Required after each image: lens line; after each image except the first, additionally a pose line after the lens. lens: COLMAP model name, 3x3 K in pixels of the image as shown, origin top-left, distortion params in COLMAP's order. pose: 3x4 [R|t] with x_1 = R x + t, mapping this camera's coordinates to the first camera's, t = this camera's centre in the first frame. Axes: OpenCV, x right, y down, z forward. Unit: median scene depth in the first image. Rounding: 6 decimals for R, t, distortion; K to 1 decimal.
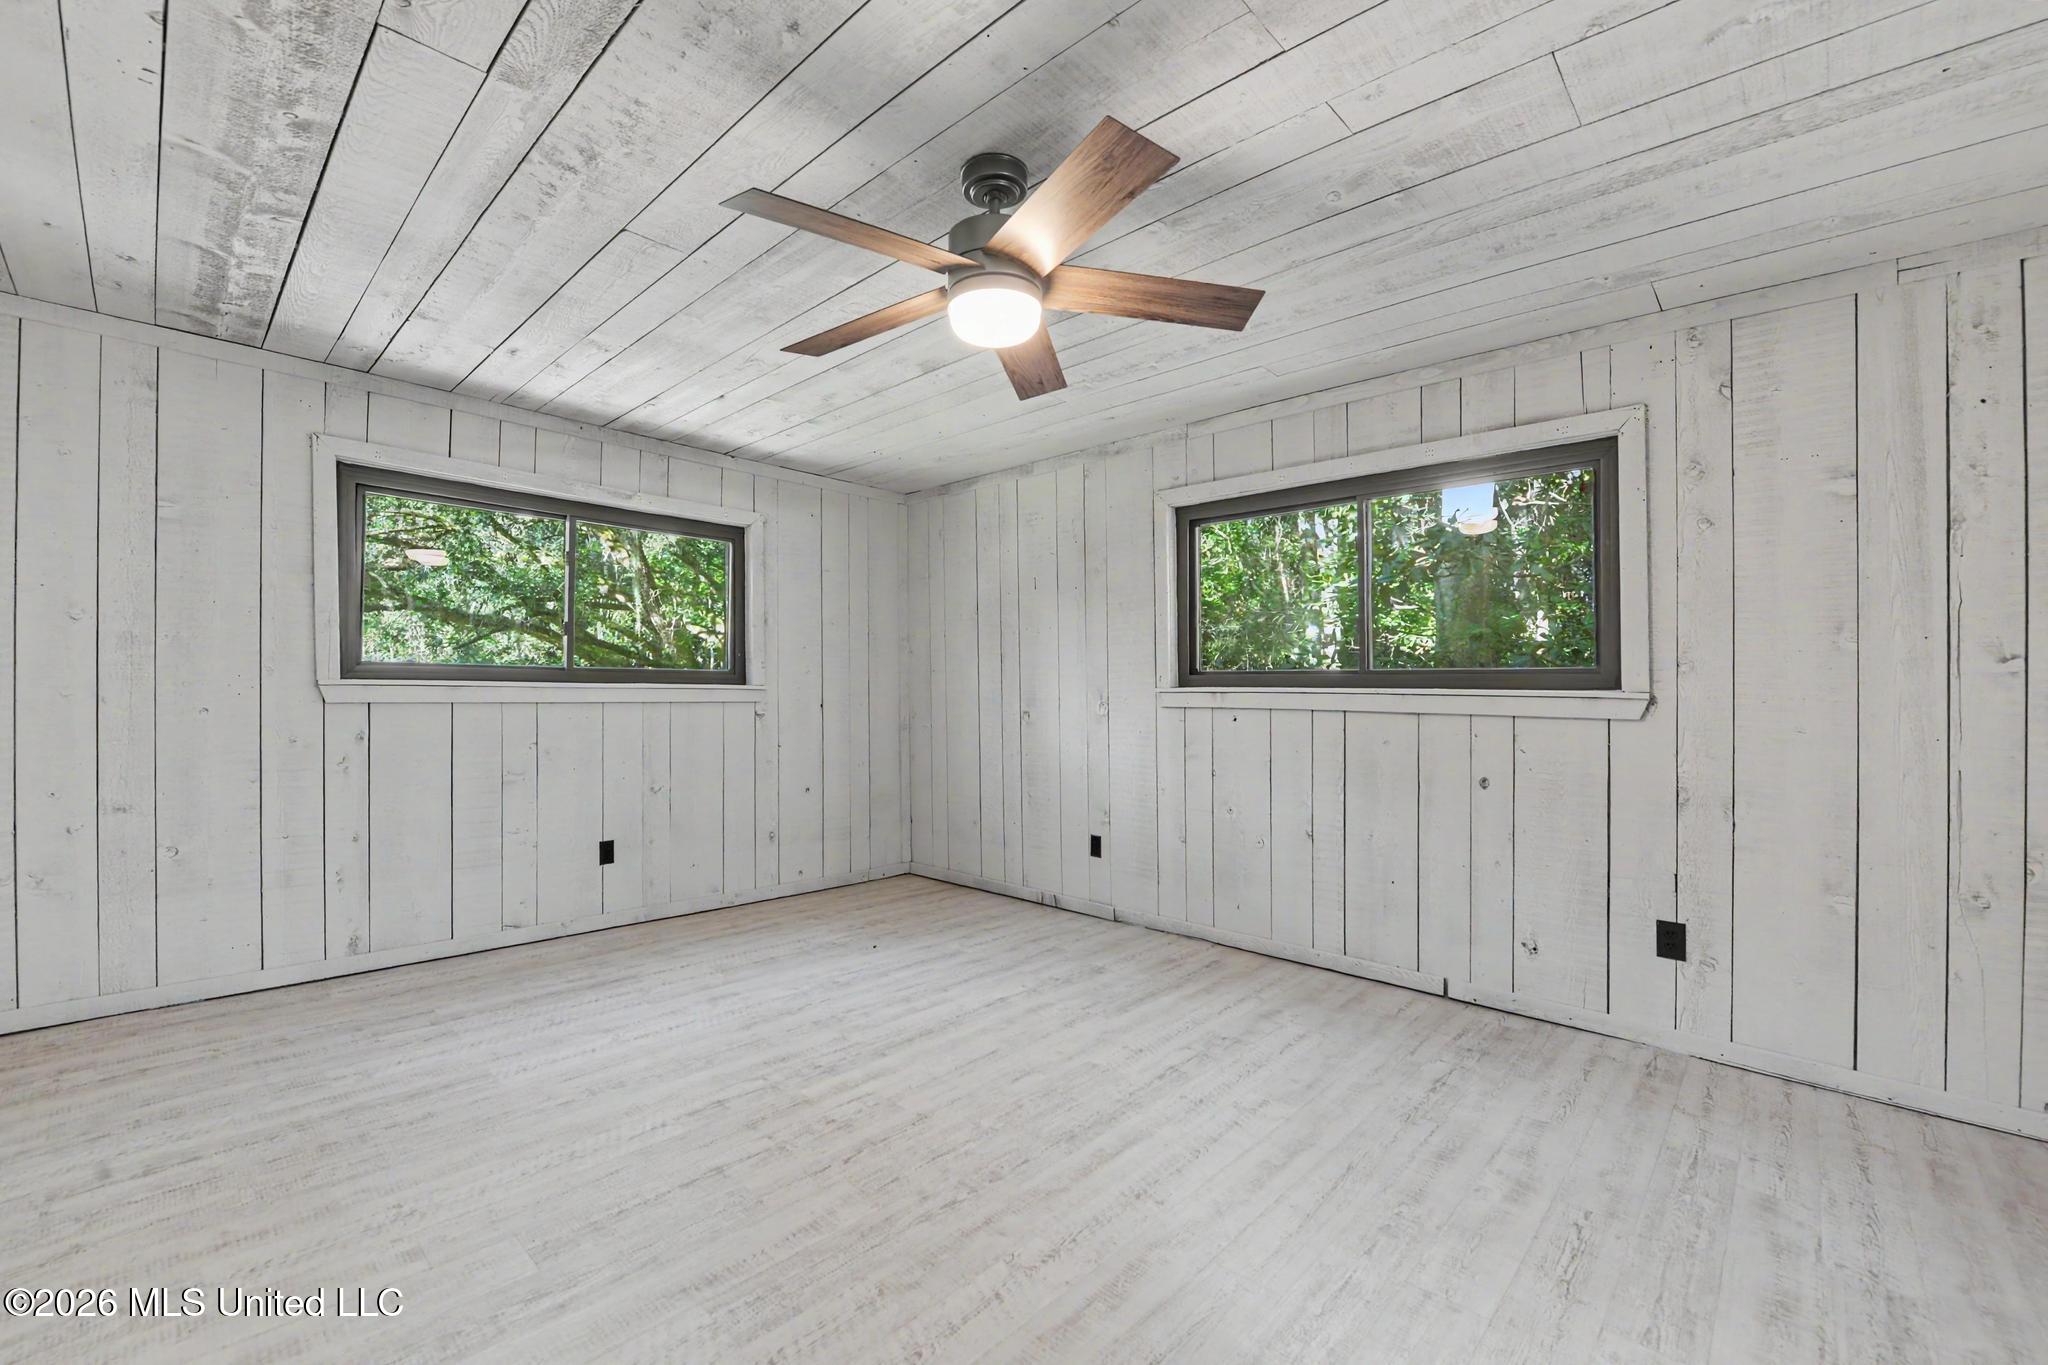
lens RADIAL K [[839.8, 0, 1008.9], [0, 839.8, 681.2], [0, 0, 1]] dist [-0.017482, -0.000691]
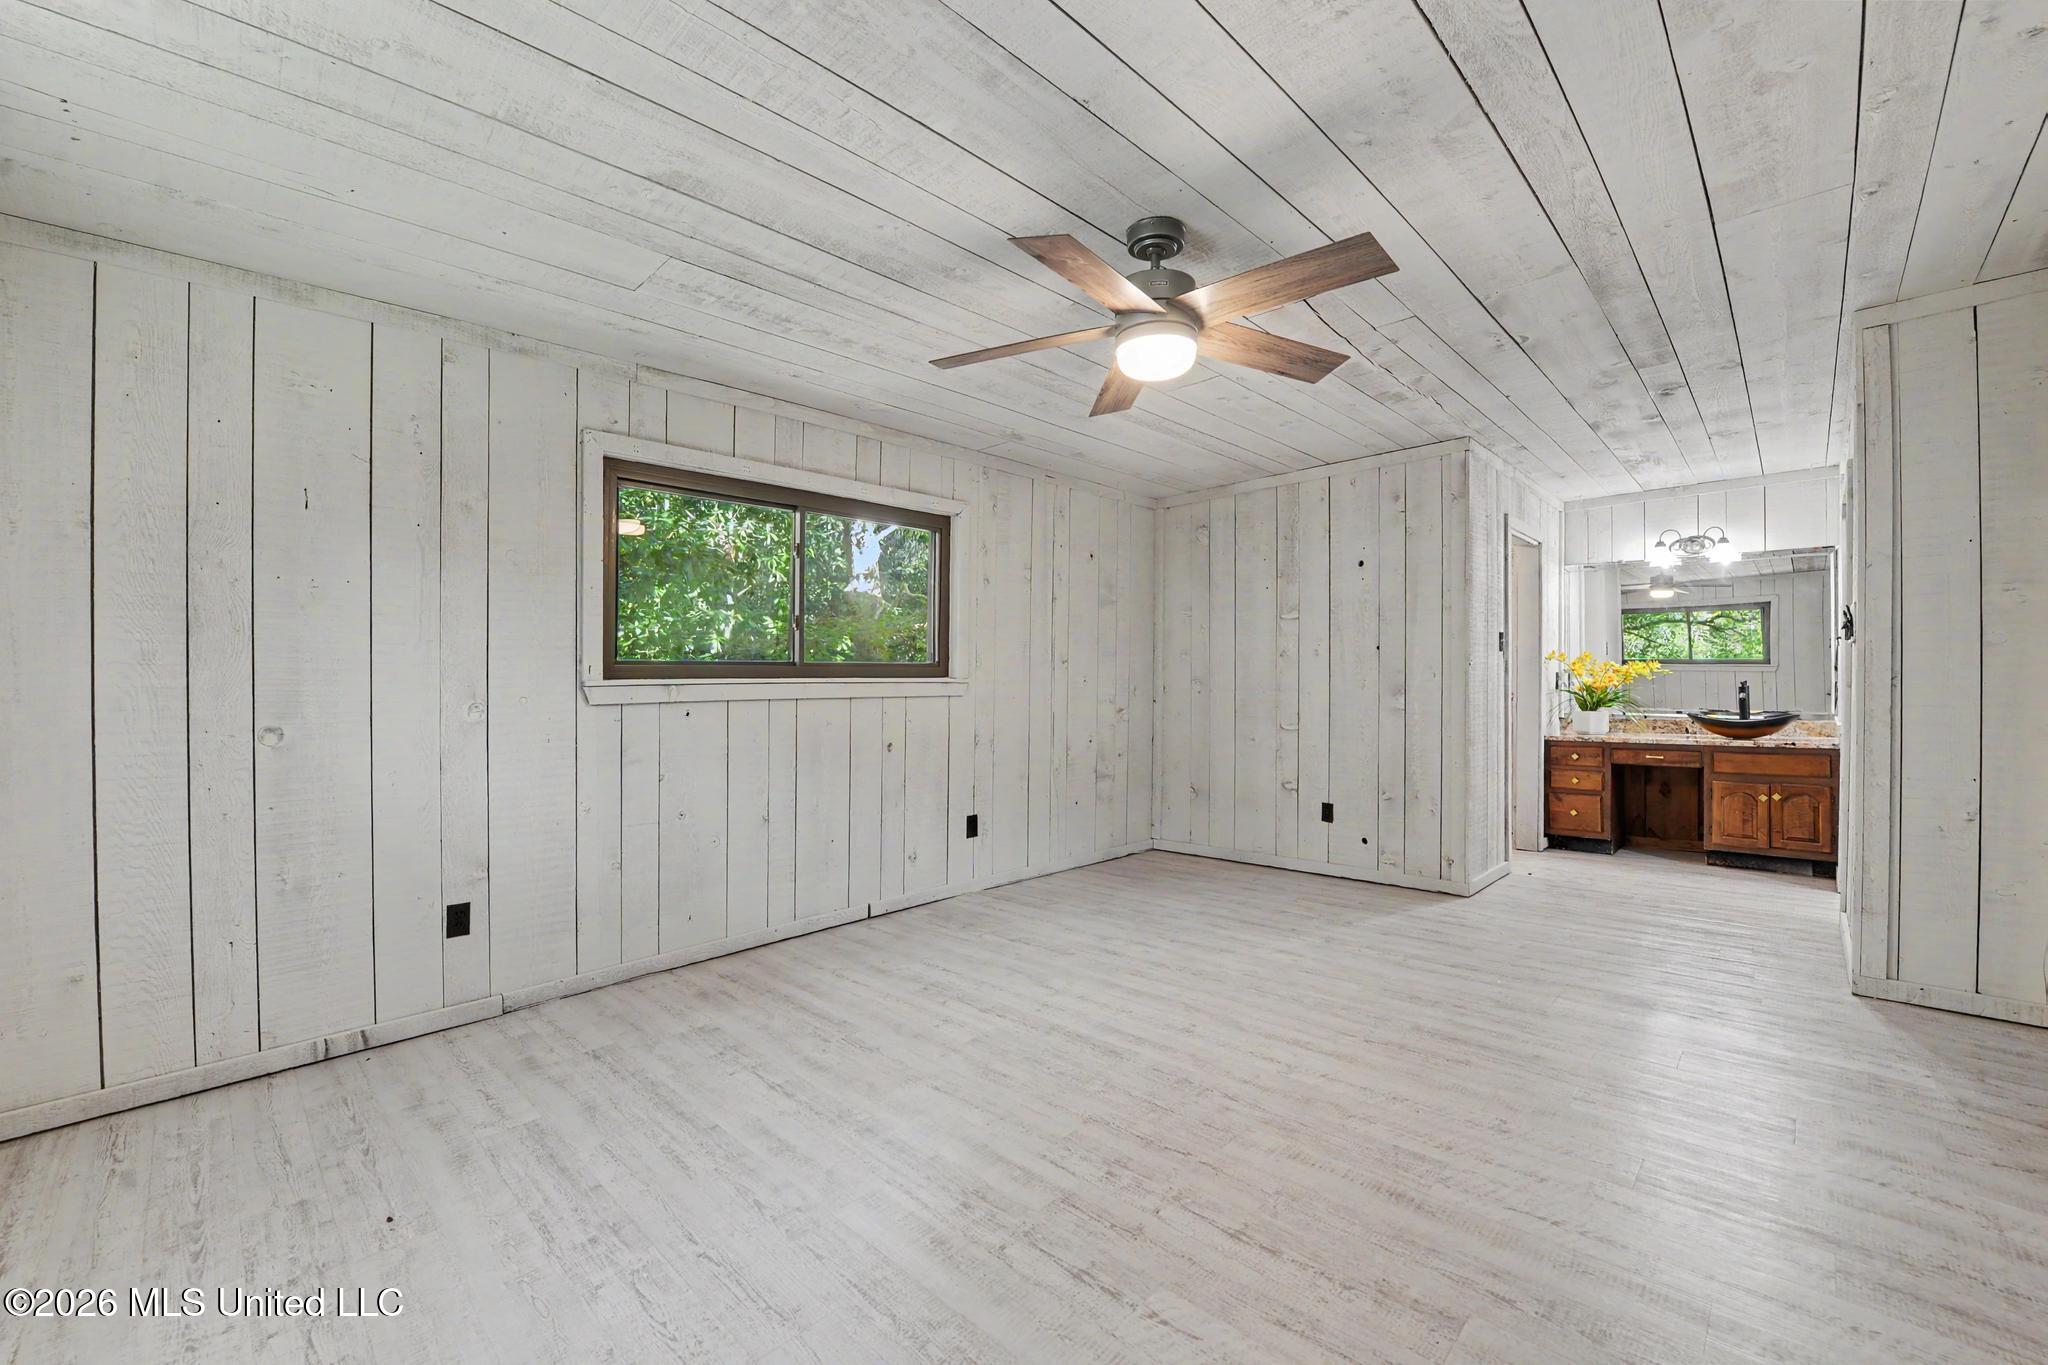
lens RADIAL K [[839.8, 0, 1008.5], [0, 839.8, 673.3], [0, 0, 1]] dist [-0.017482, -0.000691]
pose [[0.013406, -0.001268, 0.999909, -0.763455], [0.002577, 0.999996, 0.001233, 0.001329], [-0.999907, 0.002560, 0.013409, 0.768620]]
